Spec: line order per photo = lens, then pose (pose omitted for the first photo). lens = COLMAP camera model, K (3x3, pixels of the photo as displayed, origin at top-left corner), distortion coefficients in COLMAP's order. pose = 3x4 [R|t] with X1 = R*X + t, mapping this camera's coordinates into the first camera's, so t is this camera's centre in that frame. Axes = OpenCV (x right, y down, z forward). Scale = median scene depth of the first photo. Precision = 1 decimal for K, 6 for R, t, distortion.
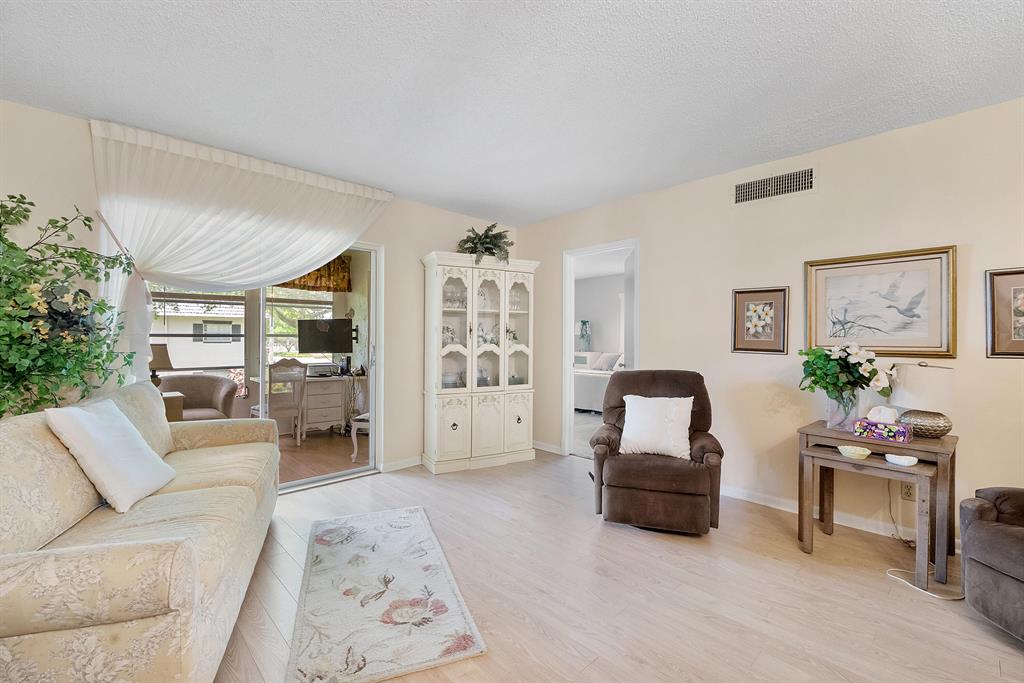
lens RADIAL K [[440.9, 0, 511.1], [0, 440.9, 338.8], [0, 0, 1]] dist [0.001420, 0.000077]
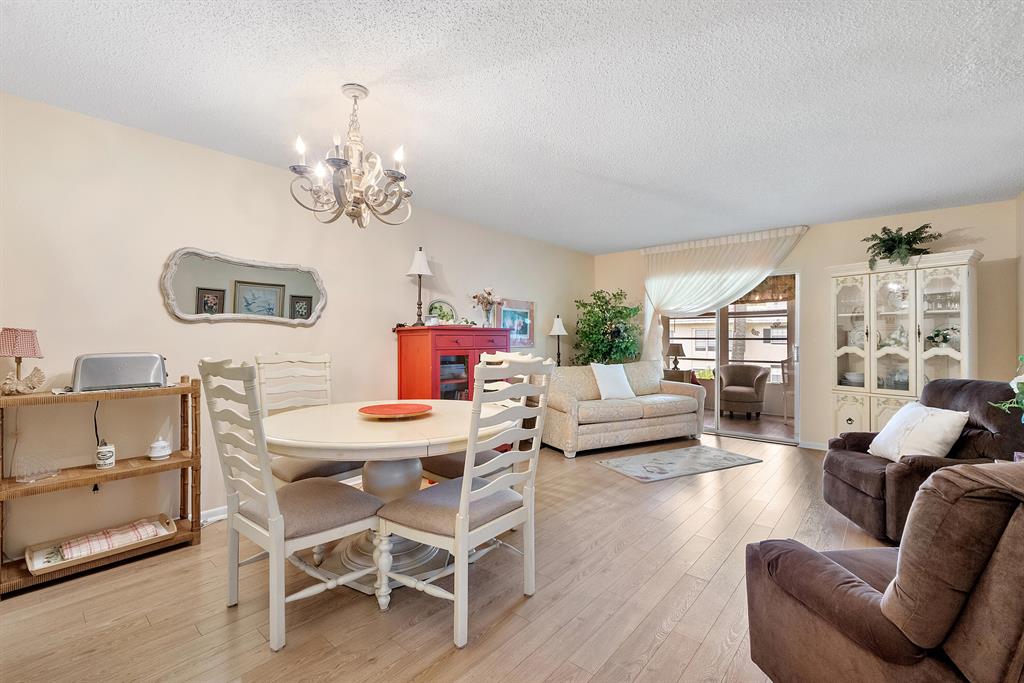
lens RADIAL K [[444.0, 0, 510.0], [0, 444.0, 344.3], [0, 0, 1]] dist [-0.000269, -0.000014]
pose [[0.082317, 0.008706, -0.996568, 0.886140], [-0.000443, 0.999962, 0.008699, -0.002293], [0.996606, -0.000274, 0.082318, 0.059671]]
